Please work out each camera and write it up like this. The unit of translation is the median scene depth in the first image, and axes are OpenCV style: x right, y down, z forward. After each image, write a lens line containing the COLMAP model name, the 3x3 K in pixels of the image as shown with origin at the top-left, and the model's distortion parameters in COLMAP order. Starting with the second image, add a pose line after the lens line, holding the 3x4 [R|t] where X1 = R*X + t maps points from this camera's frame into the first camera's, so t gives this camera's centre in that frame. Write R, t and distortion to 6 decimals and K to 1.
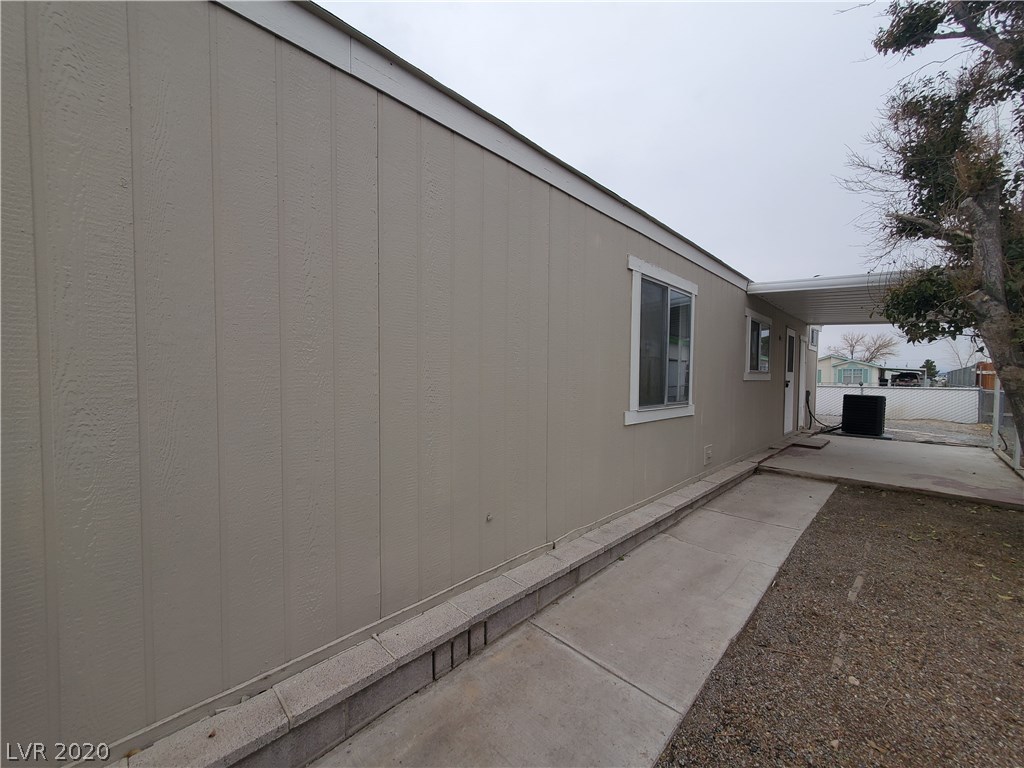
lens RADIAL K [[403.3, 0, 508.3], [0, 403.3, 386.1], [0, 0, 1]] dist [0.001819, 0.000236]
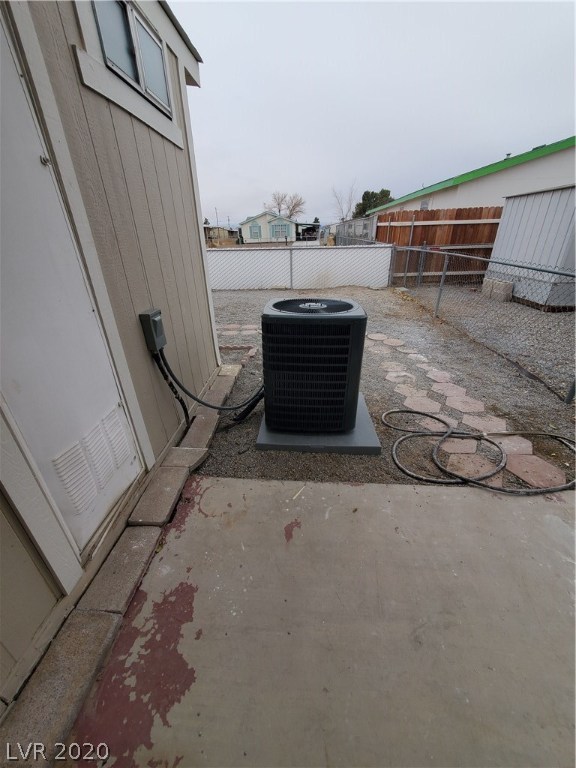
lens RADIAL K [[302.5, 0, 287.4], [0, 302.5, 384.8], [0, 0, 1]] dist [0.001819, 0.000236]
pose [[0.747928, -0.323007, 0.579888, 0.155933], [0.048051, 0.897670, 0.438041, -0.005905], [-0.662039, -0.299759, 0.686913, 0.182756]]
